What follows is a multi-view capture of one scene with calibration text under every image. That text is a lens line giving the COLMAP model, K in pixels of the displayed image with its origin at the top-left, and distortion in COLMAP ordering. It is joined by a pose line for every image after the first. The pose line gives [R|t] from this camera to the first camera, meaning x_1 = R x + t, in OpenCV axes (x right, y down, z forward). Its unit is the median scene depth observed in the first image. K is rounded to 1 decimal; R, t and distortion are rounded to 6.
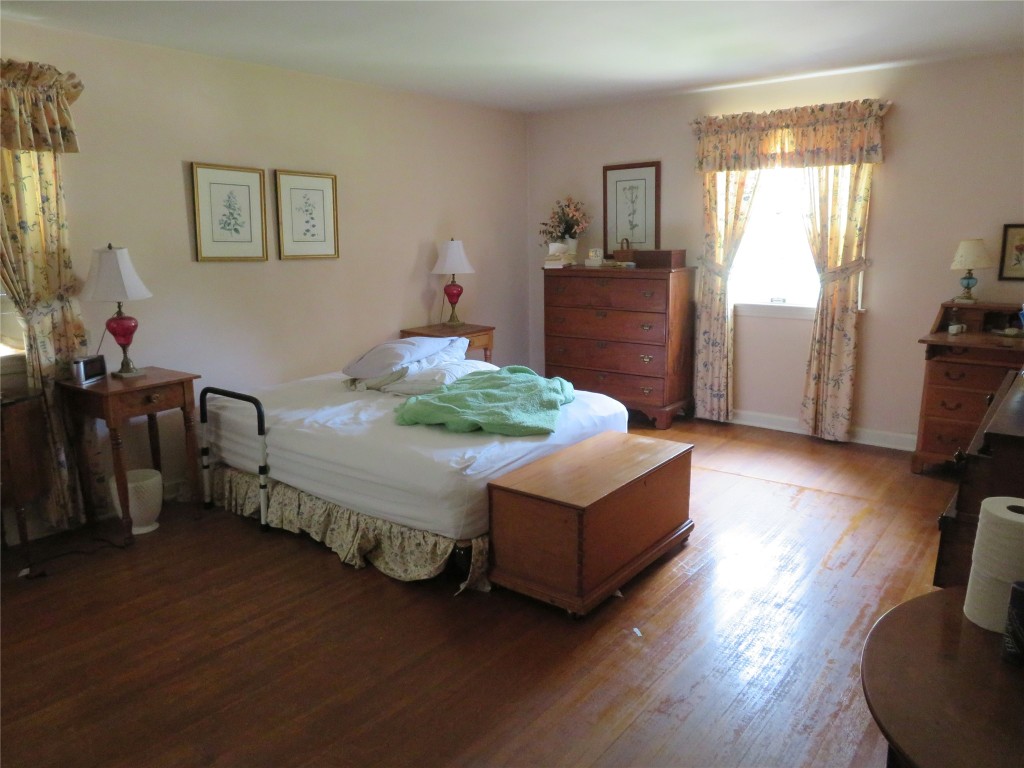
lens RADIAL K [[733.2, 0, 509.8], [0, 733.2, 387.1], [0, 0, 1]] dist [-0.010349, 0.002693]
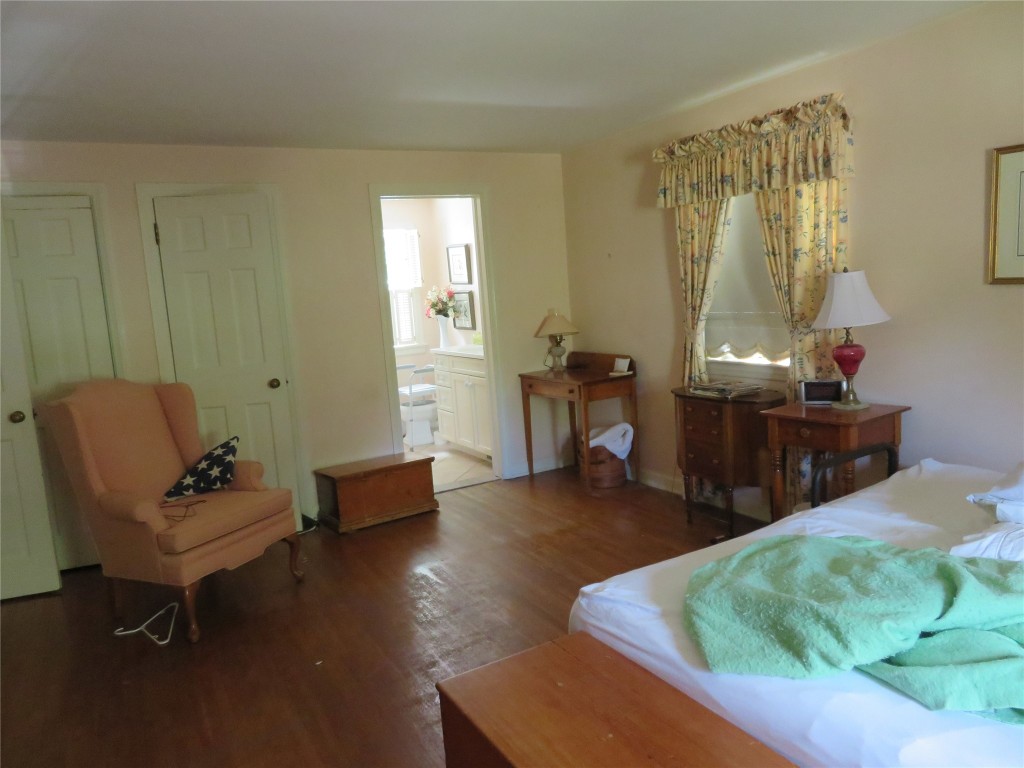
lens RADIAL K [[733.2, 0, 509.8], [0, 733.2, 387.1], [0, 0, 1]] dist [-0.010349, 0.002693]
pose [[-0.416796, 0.153096, -0.896015, 0.521566], [-0.115626, 0.968779, 0.219314, -0.209644], [0.901616, 0.195012, -0.386082, 1.039872]]
